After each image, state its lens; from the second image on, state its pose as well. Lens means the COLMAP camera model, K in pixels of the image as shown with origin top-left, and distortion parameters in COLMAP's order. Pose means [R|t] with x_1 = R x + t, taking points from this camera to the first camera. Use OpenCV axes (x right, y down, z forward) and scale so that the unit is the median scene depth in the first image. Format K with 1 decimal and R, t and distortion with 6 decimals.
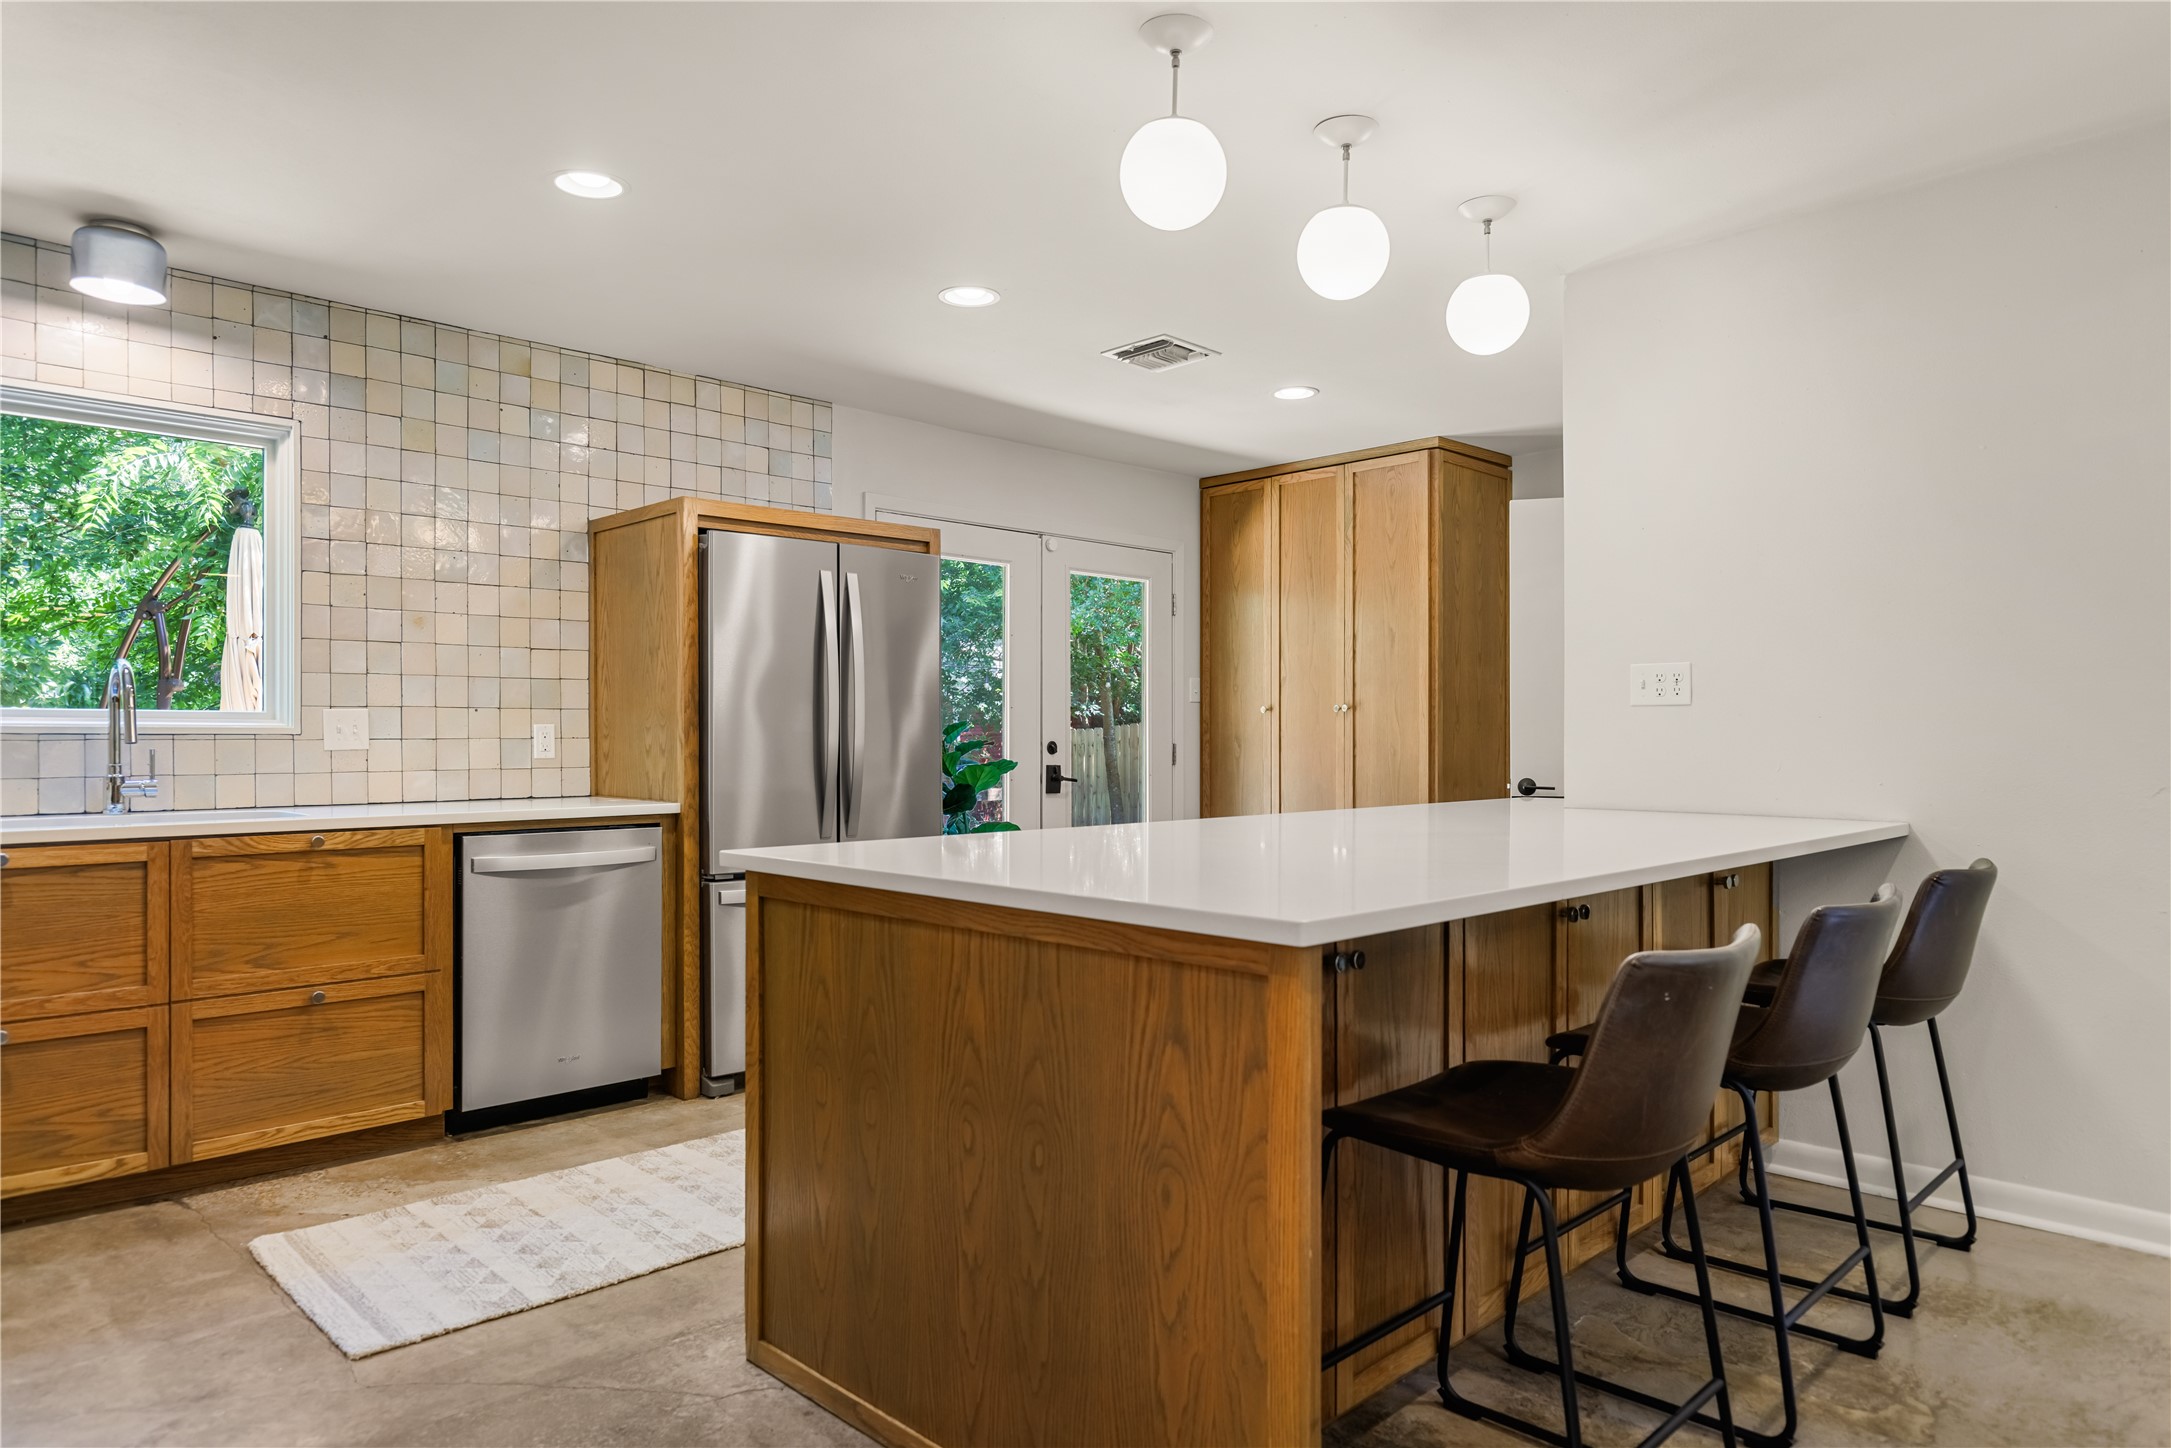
lens RADIAL K [[1334.1, 0, 1080.1], [0, 1334.1, 736.3], [0, 0, 1]] dist [-0.002018, -0.001507]
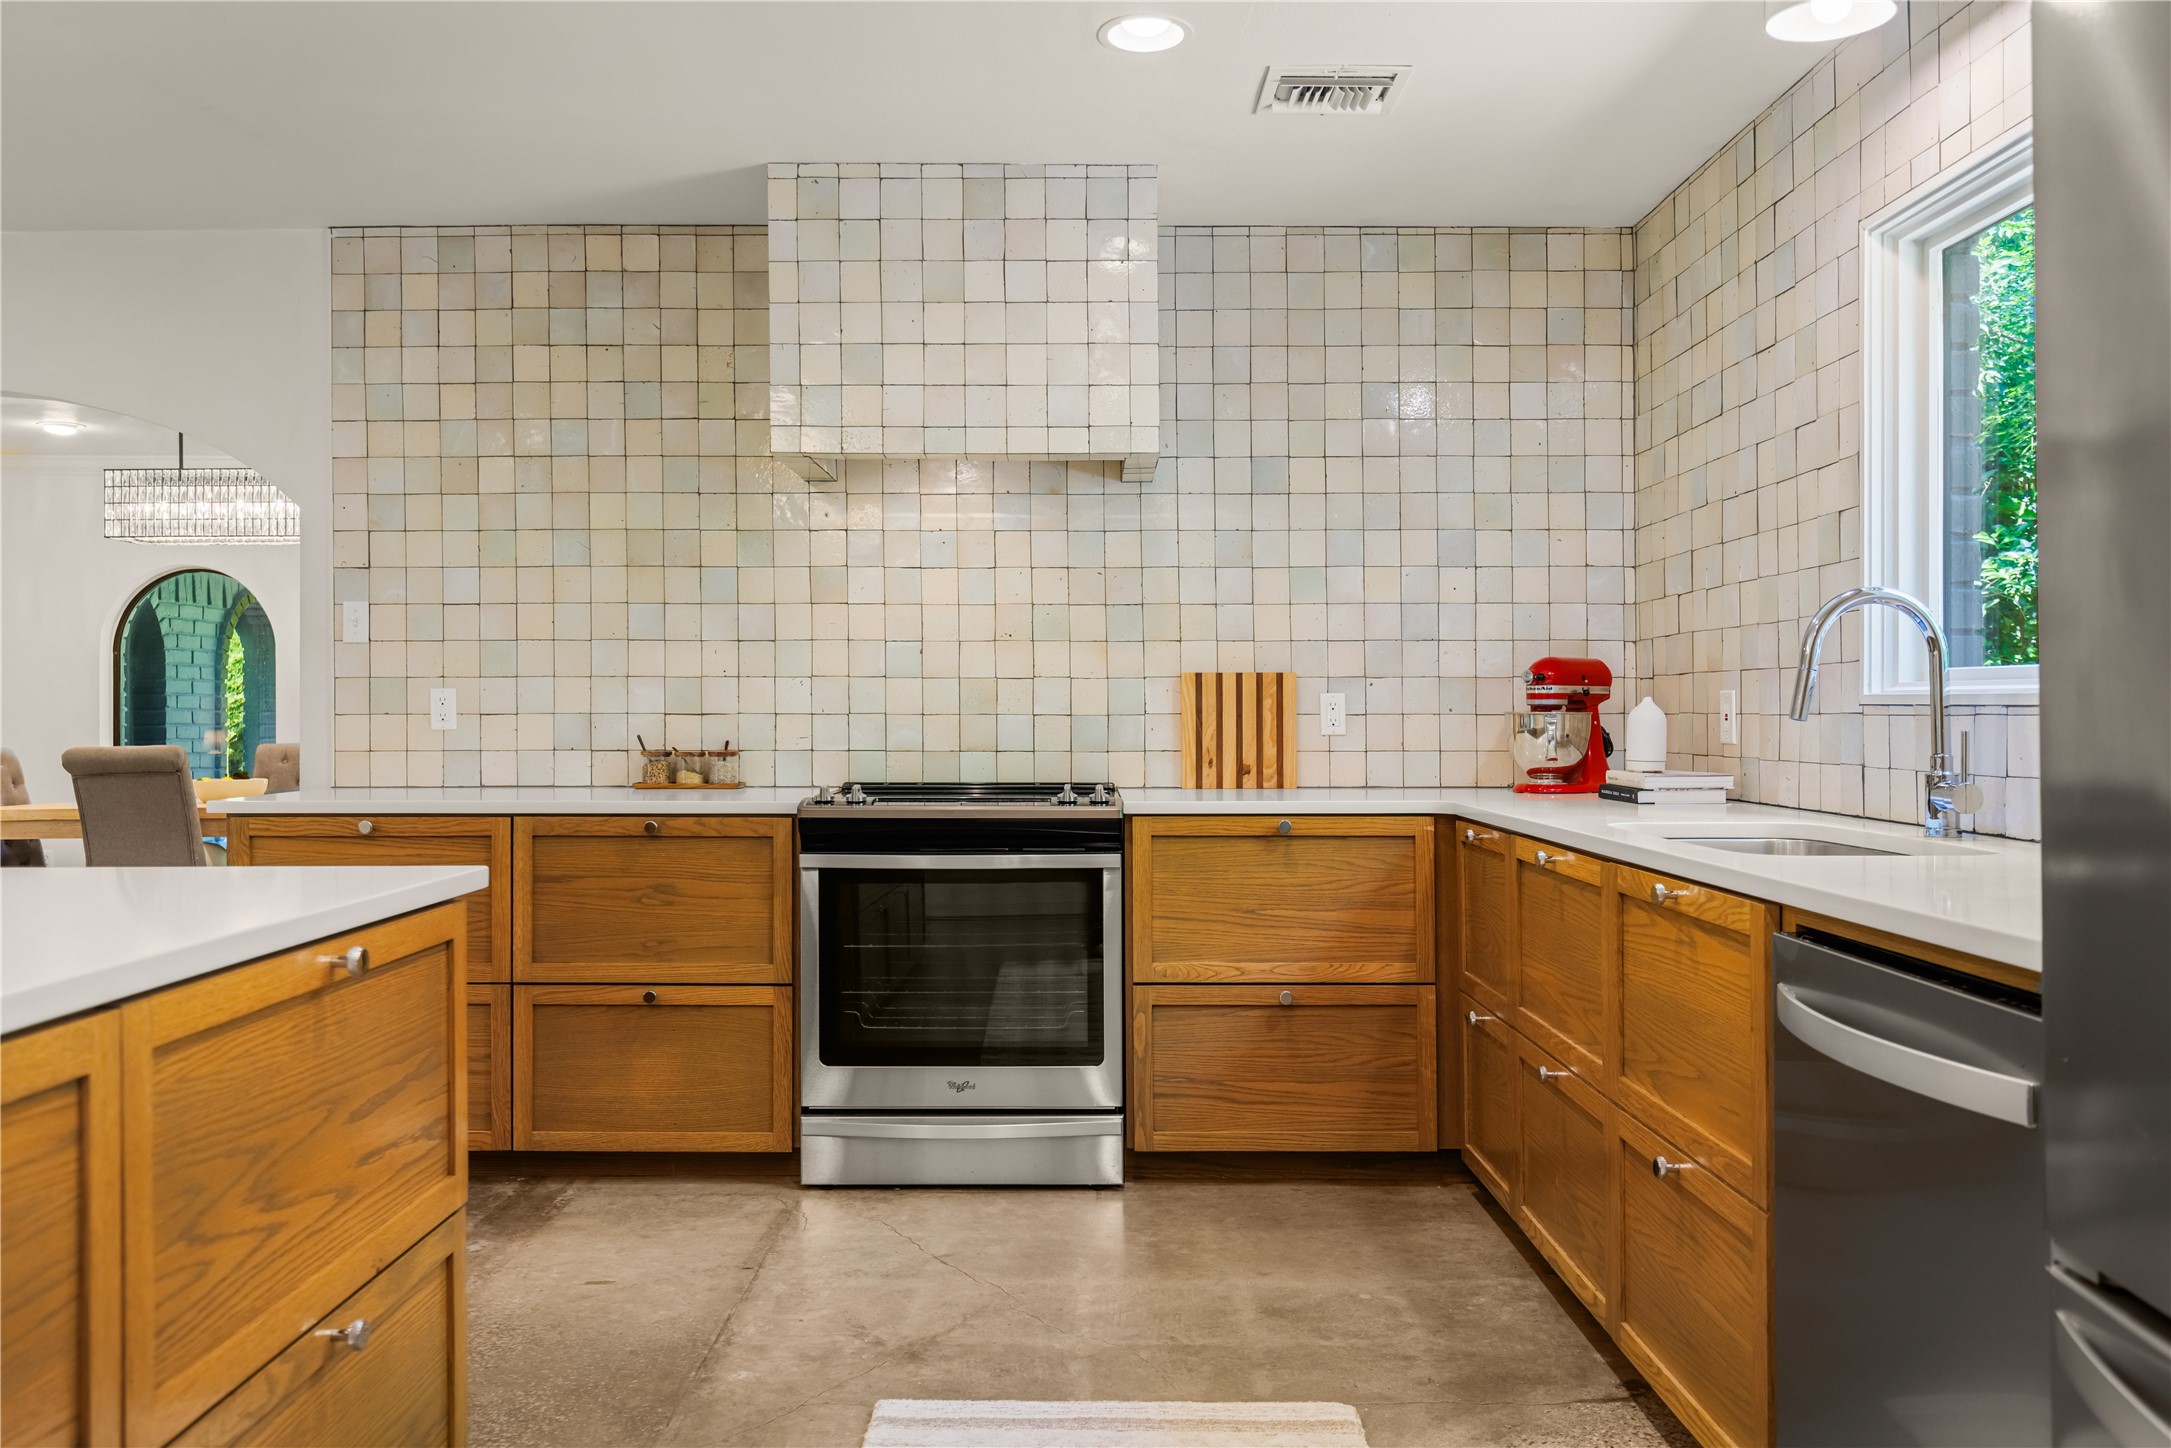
lens RADIAL K [[1680.6, 0, 1089.2], [0, 1680.6, 705.2], [0, 0, 1]] dist [-0.003868, -0.002947]
pose [[-0.702596, -0.001398, -0.711587, 0.104718], [0.000581, 0.999997, -0.002538, -0.000243], [0.711588, -0.002197, -0.702593, 1.256748]]
